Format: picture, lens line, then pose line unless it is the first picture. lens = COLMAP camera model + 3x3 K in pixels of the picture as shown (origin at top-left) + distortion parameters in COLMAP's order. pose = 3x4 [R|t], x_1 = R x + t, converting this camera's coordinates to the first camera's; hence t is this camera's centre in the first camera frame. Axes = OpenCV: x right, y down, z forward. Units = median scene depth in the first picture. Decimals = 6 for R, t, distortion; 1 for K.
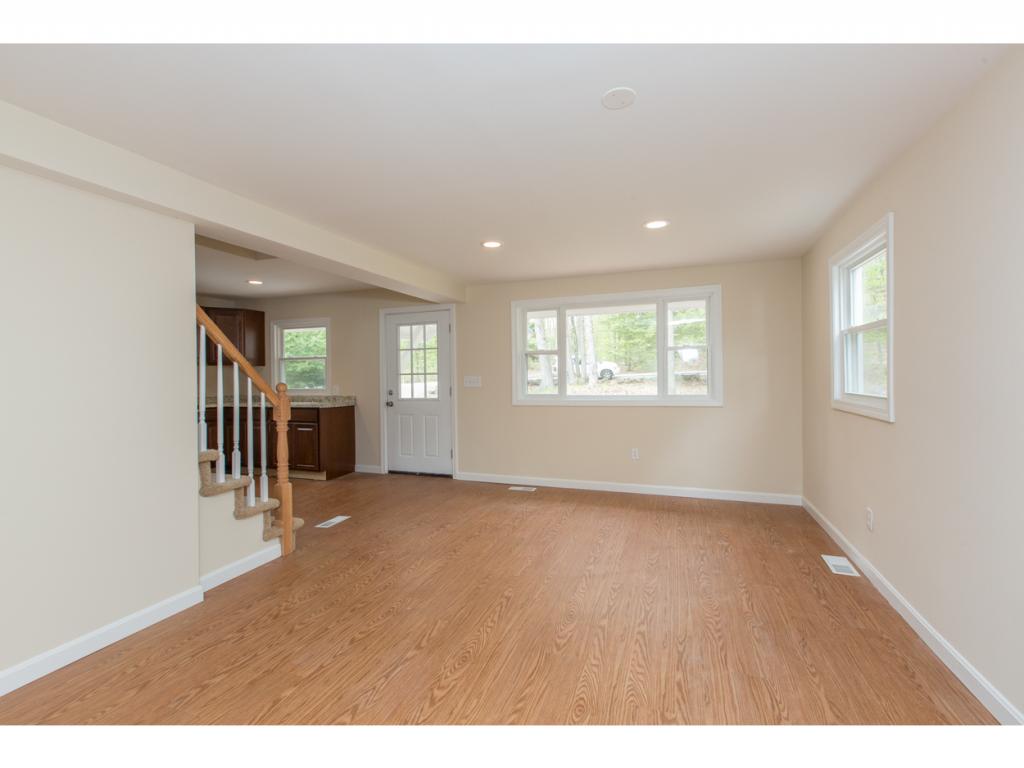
lens RADIAL K [[461.6, 0, 511.8], [0, 461.6, 378.8], [0, 0, 1]] dist [0.016966, 0.000031]
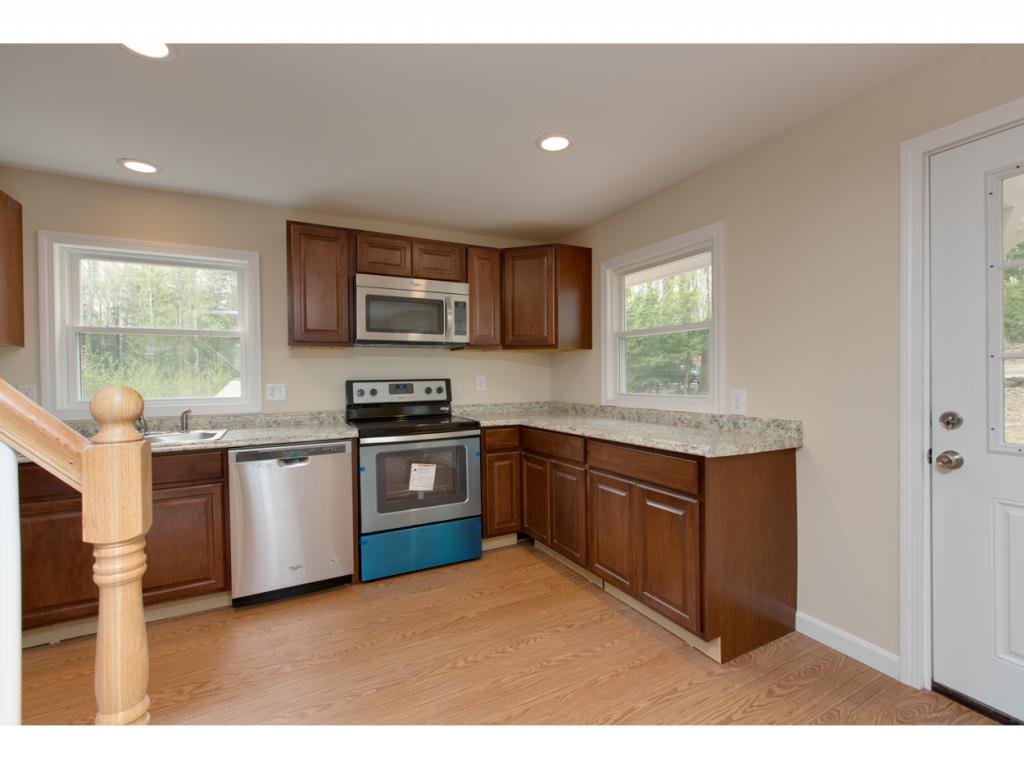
lens RADIAL K [[464.5, 0, 513.3], [0, 464.5, 381.2], [0, 0, 1]] dist [-0.000027, -0.000466]
pose [[0.749448, 0.010951, -0.661973, -0.273616], [-0.002141, 0.999898, 0.014117, 0.002001], [0.662060, -0.009163, 0.749395, 0.601424]]
